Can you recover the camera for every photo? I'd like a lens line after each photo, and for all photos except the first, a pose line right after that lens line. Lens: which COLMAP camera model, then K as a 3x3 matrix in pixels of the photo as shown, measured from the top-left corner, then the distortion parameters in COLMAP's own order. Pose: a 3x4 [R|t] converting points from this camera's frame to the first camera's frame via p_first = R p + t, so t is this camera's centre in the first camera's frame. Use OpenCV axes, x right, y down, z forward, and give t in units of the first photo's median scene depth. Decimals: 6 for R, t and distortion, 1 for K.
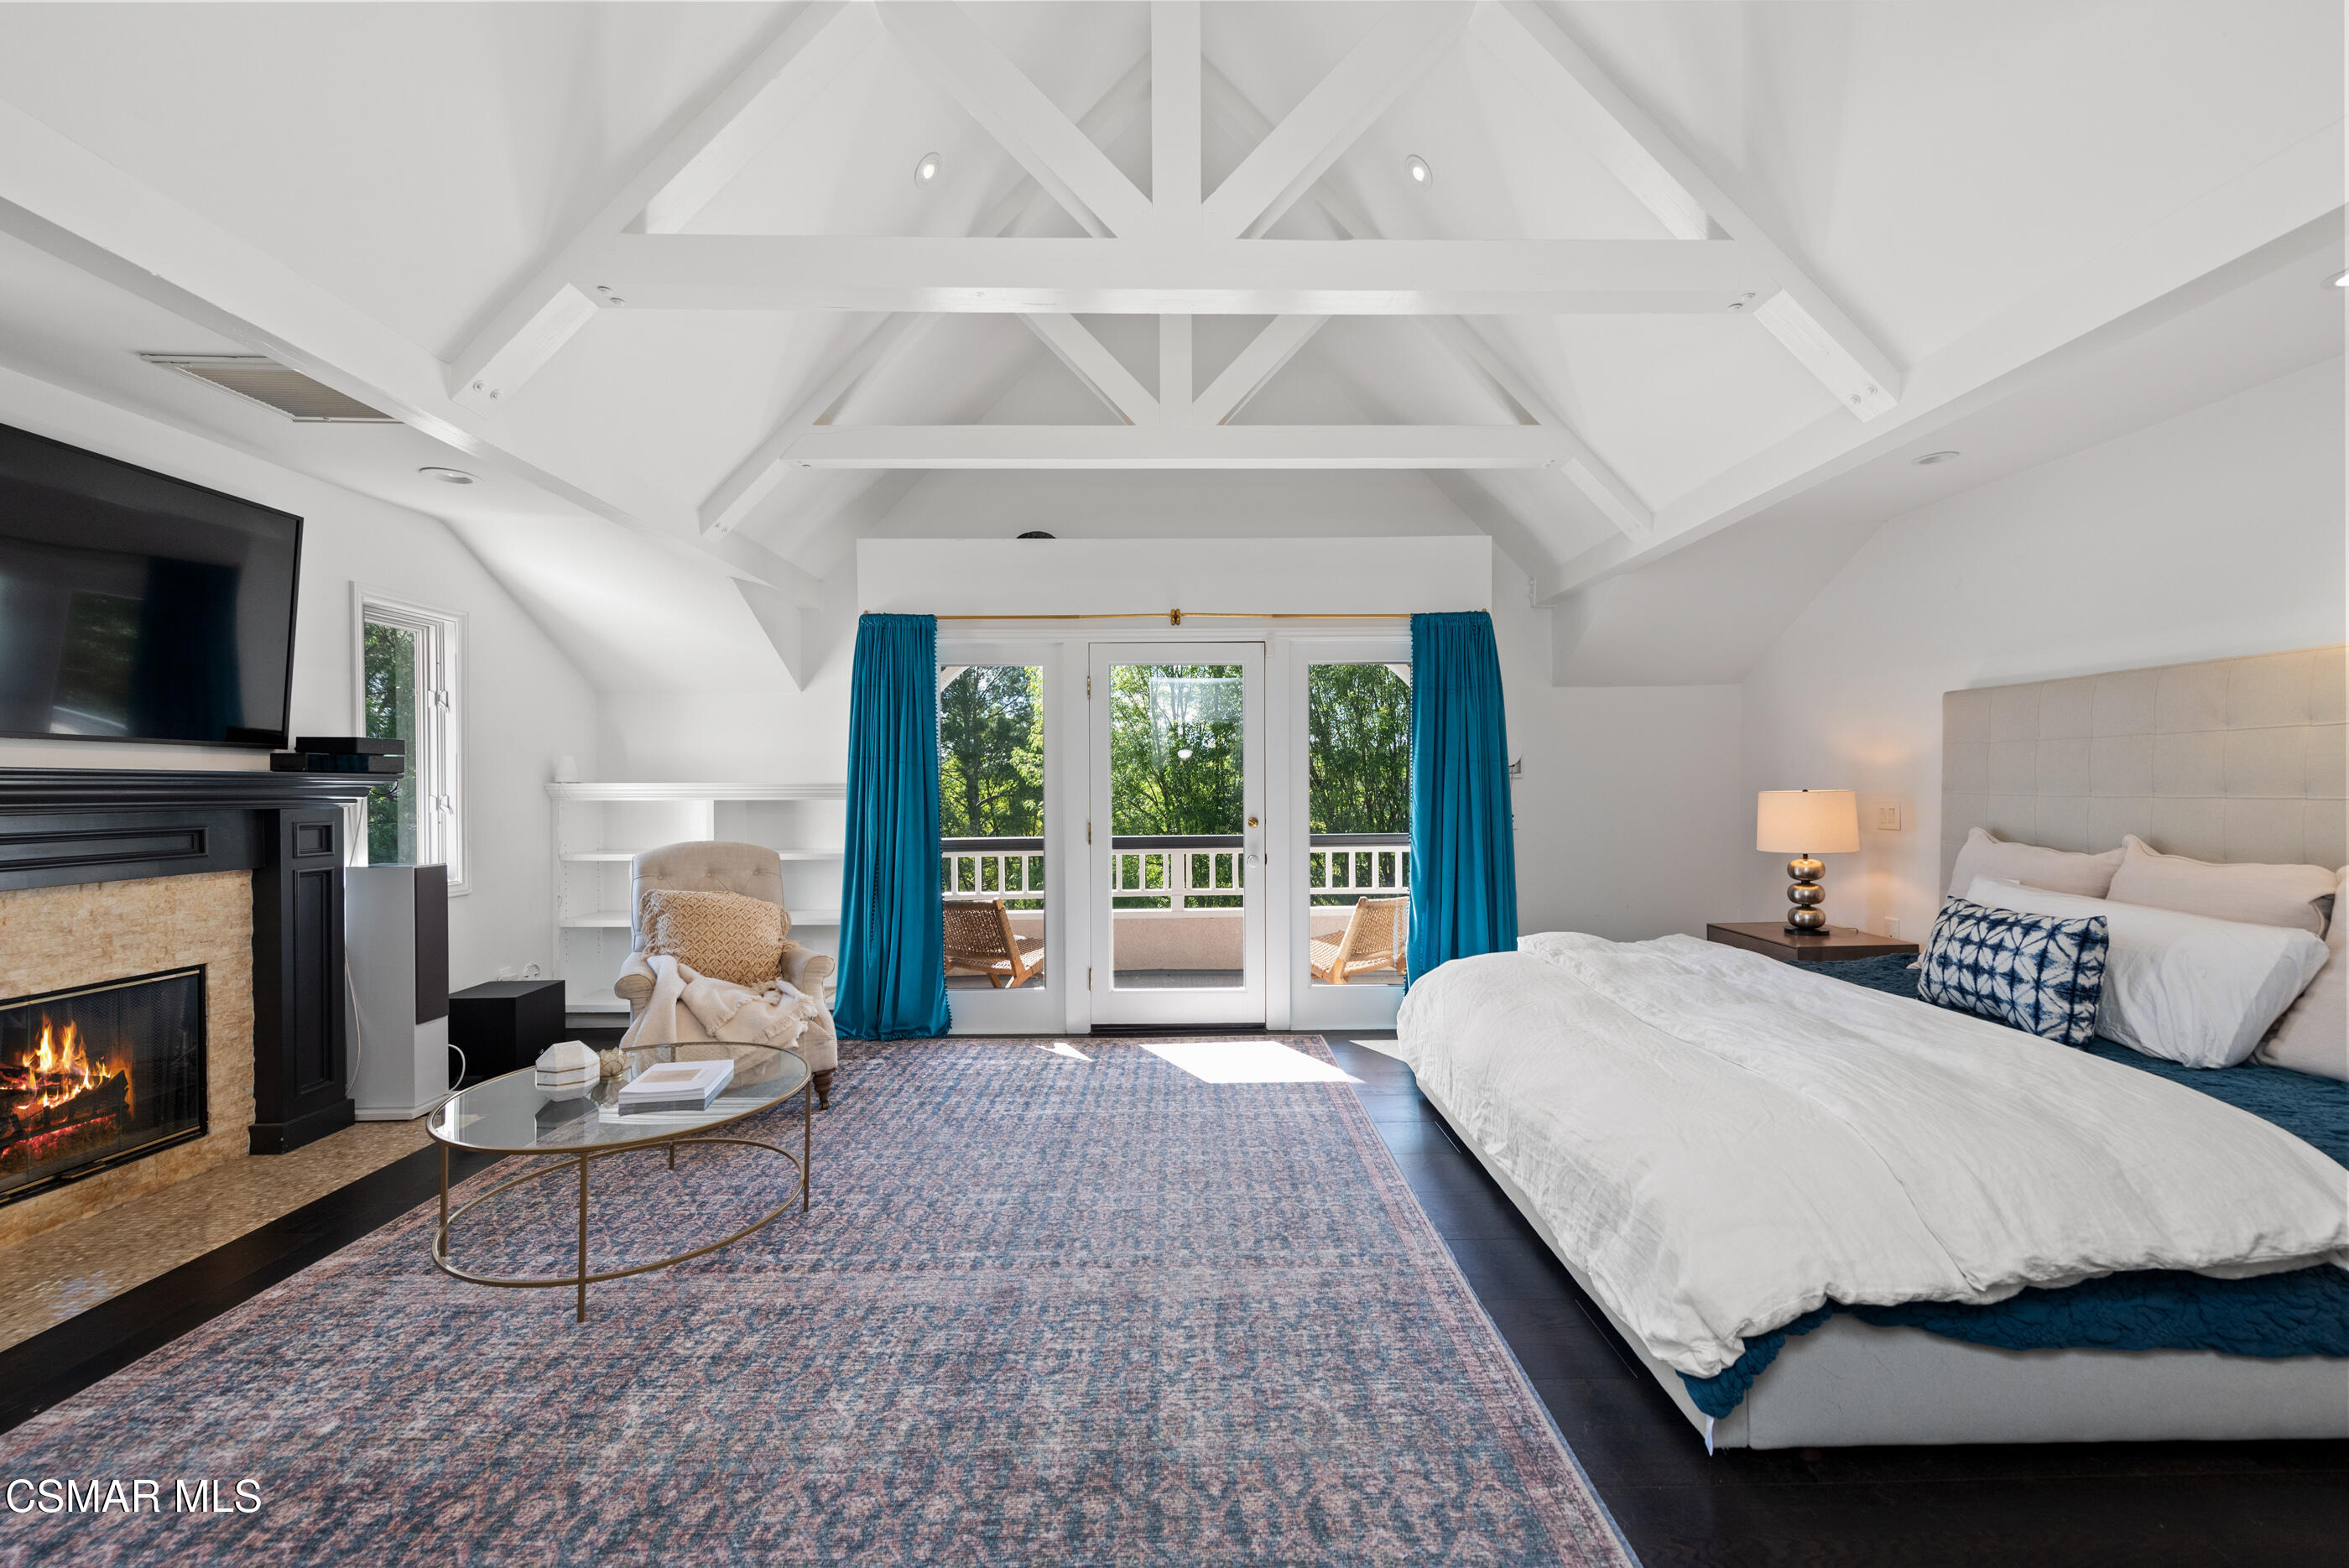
lens RADIAL K [[930.5, 0, 1179.2], [0, 930.5, 789.2], [0, 0, 1]] dist [0.008639, -0.001389]
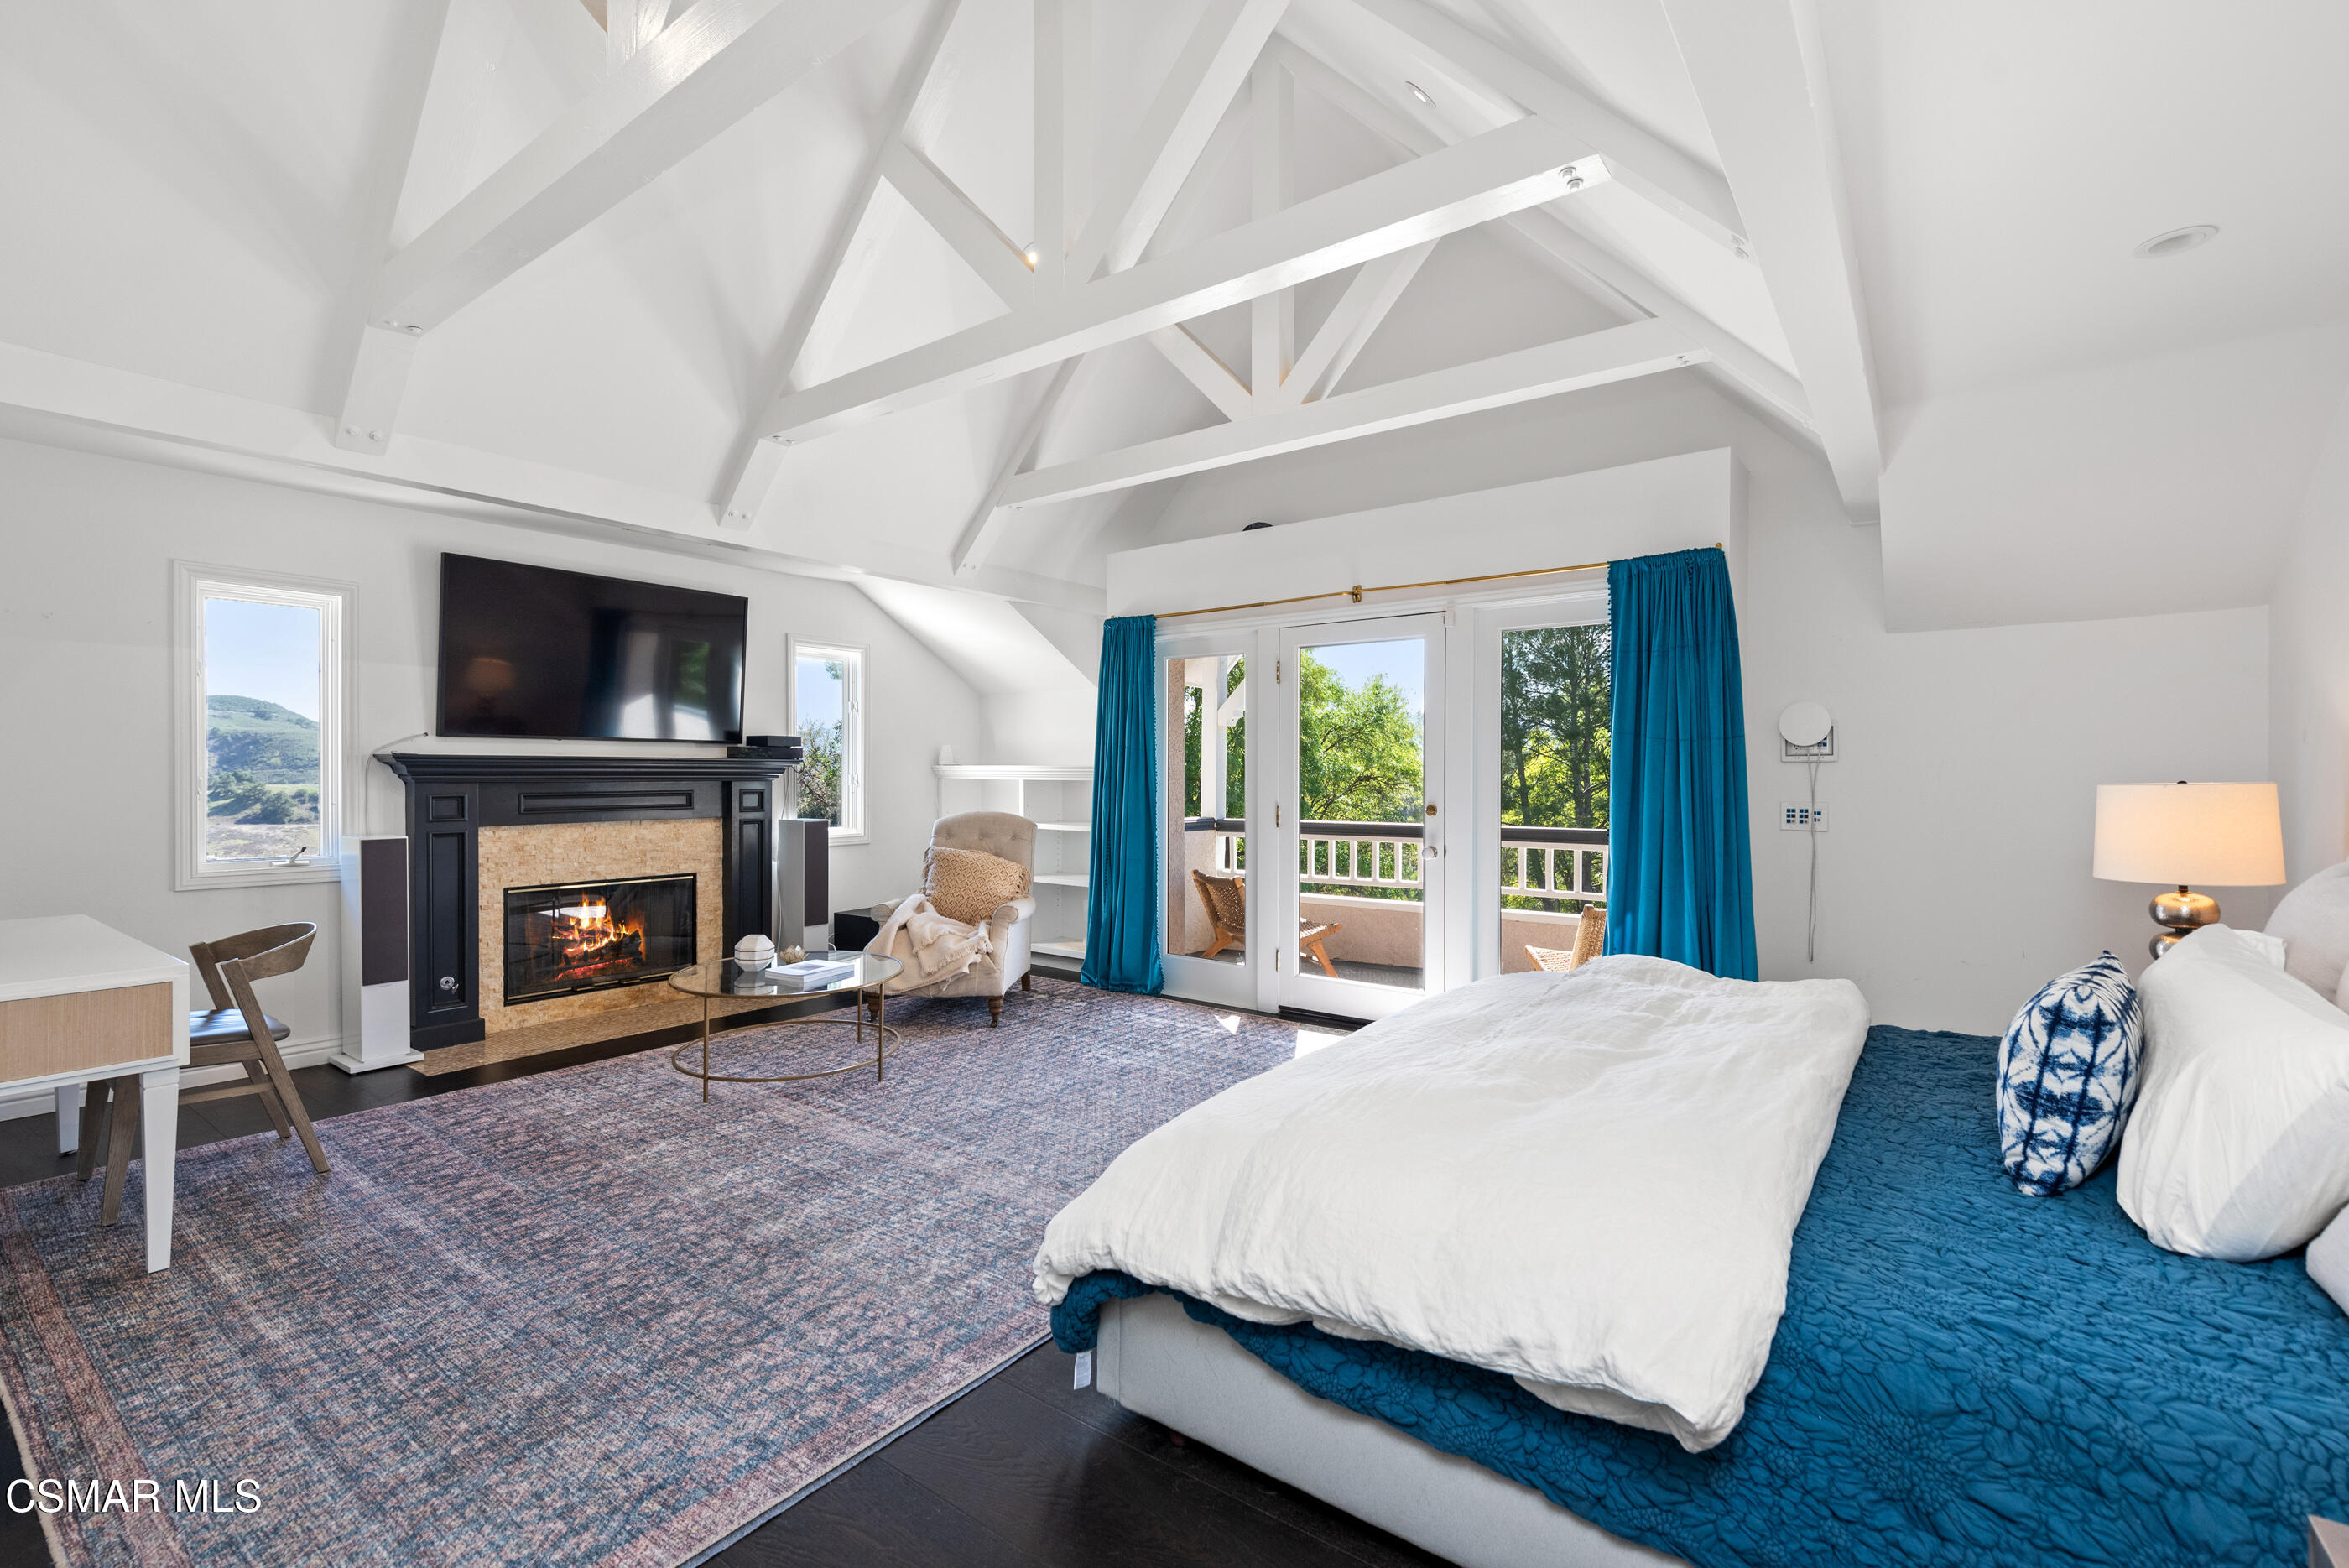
lens RADIAL K [[1028.4, 0, 1173.2], [0, 1028.4, 773.5], [0, 0, 1]] dist [0.011665, -0.000415]
pose [[0.790028, 0.007074, -0.613030, 0.605369], [-0.006964, 0.999972, 0.002563, -0.001592], [0.613031, 0.002244, 0.790055, 0.054933]]
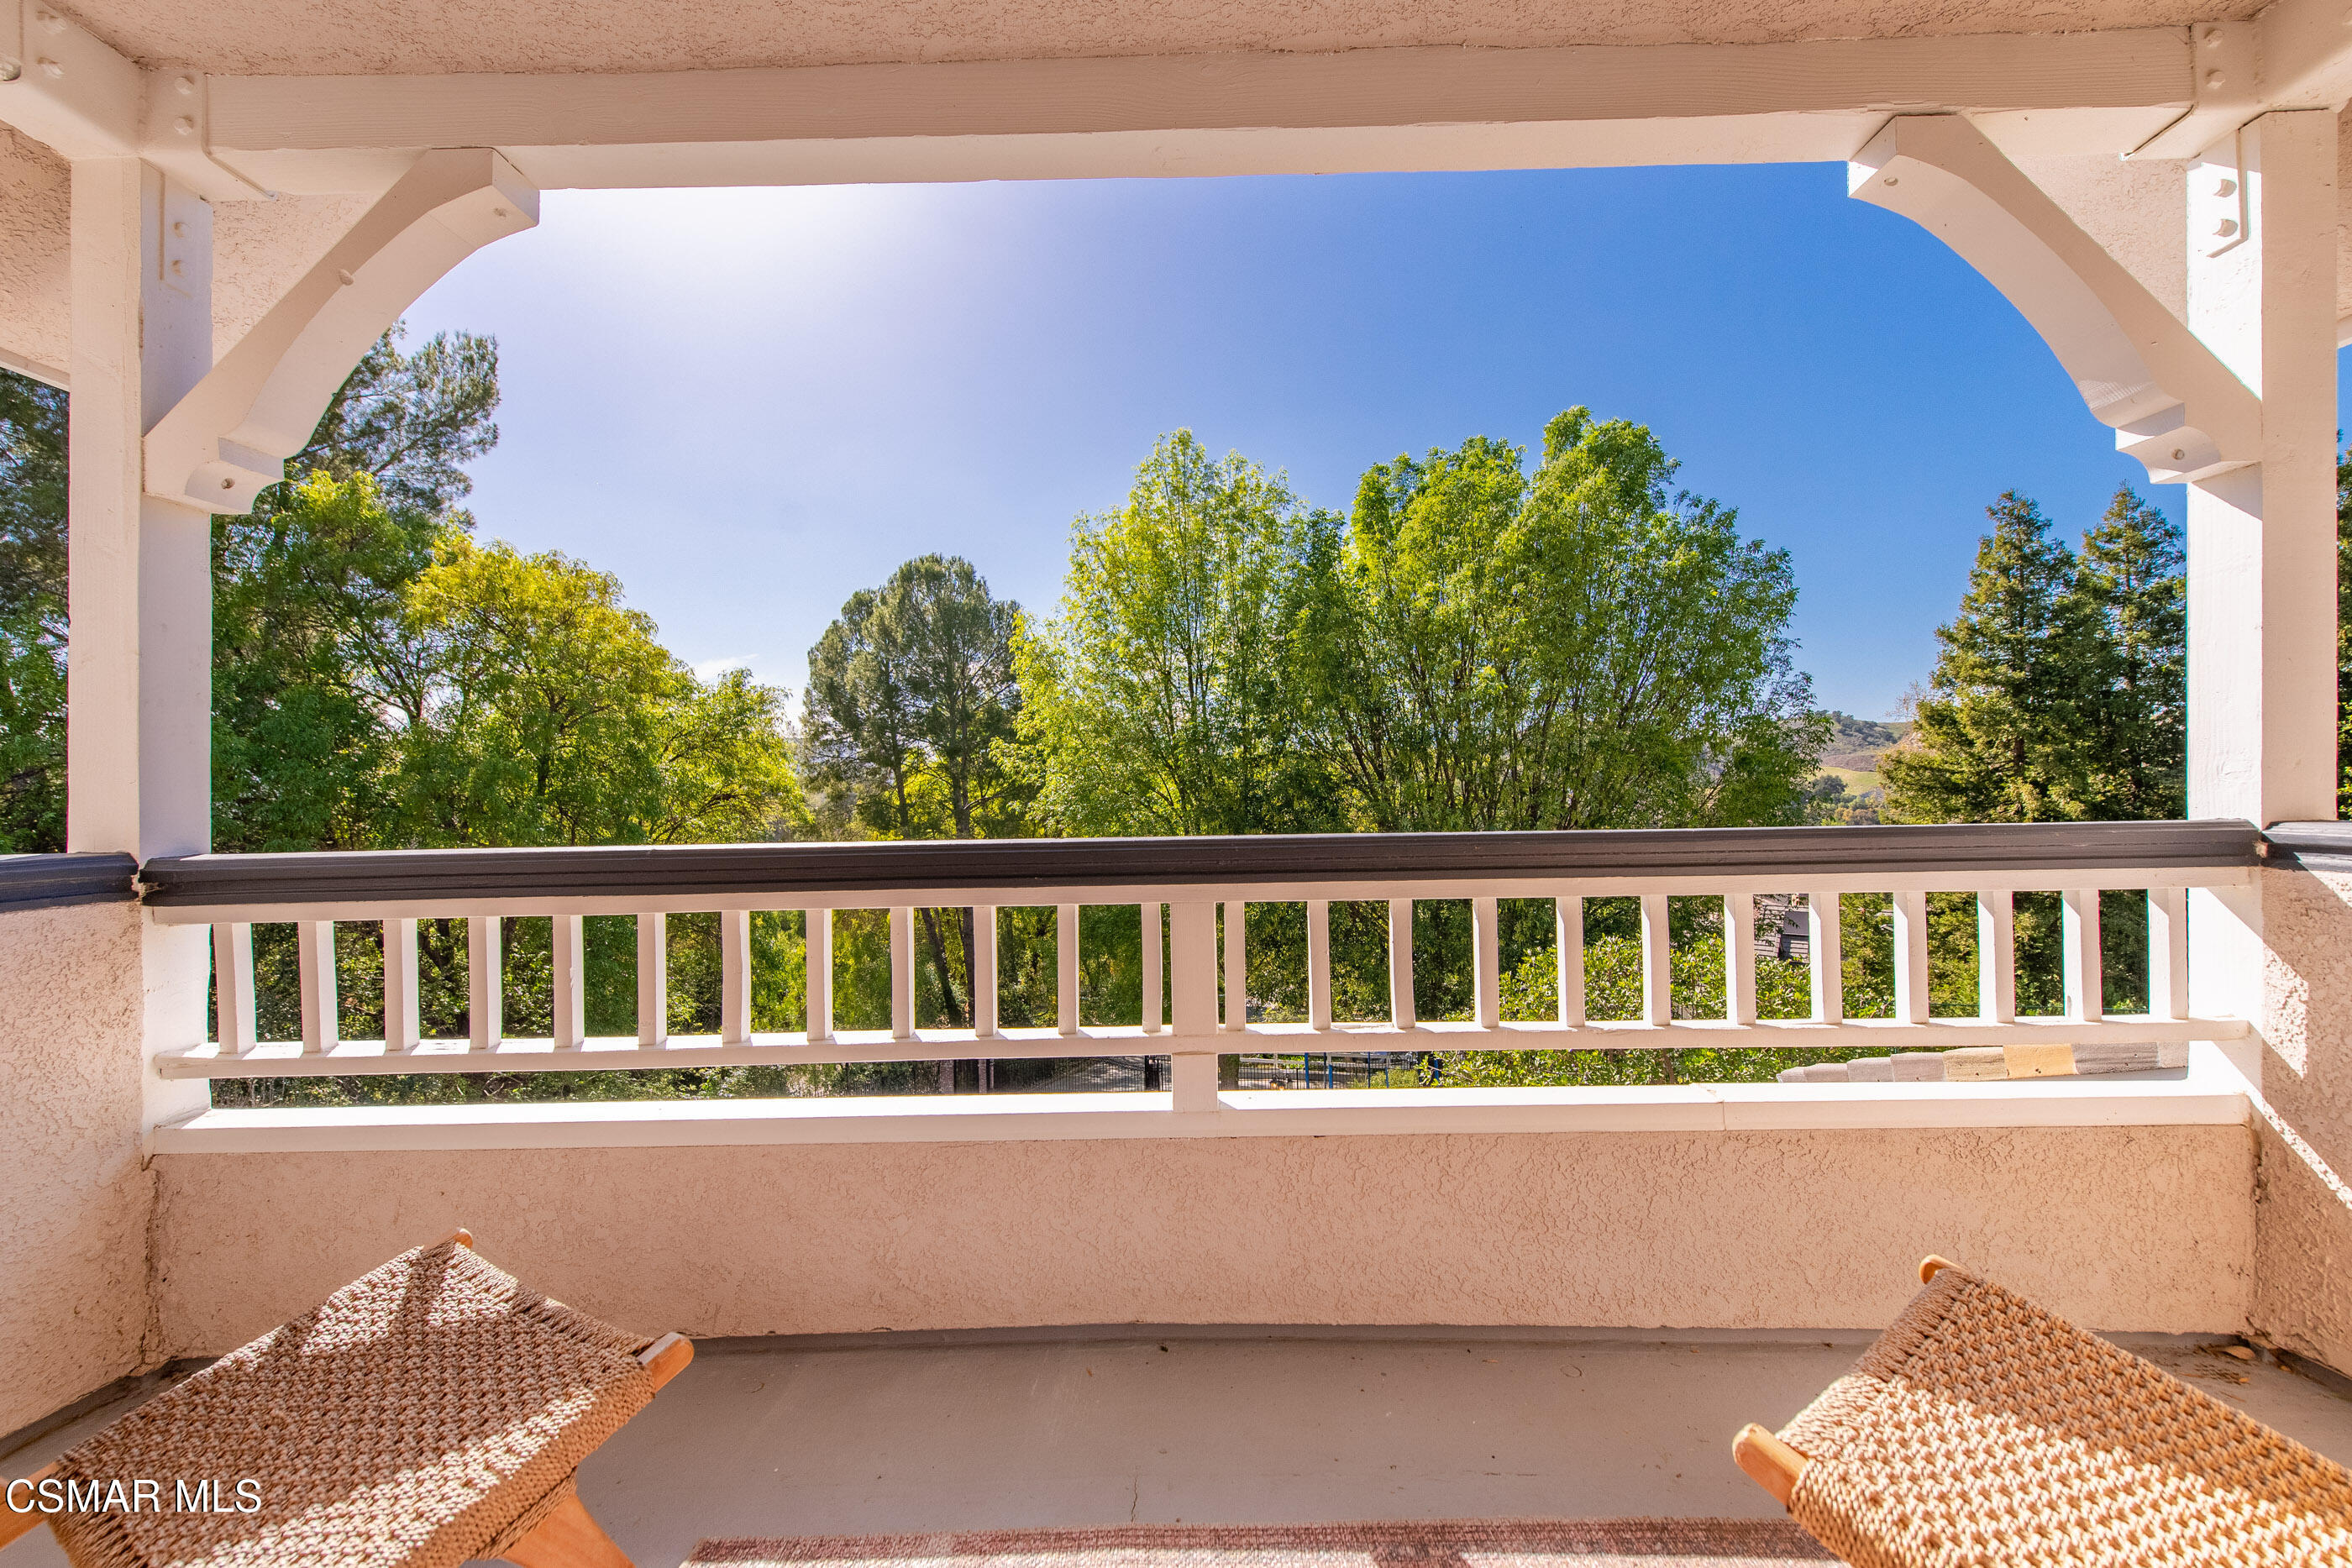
lens RADIAL K [[931.6, 0, 1176.6], [0, 931.6, 785.1], [0, 0, 1]] dist [0.008639, -0.001389]
pose [[0.999702, -0.007974, -0.023053, -0.001451], [0.007702, 0.999900, -0.011899, 0.063542], [0.023146, 0.011718, 0.999663, 1.227552]]
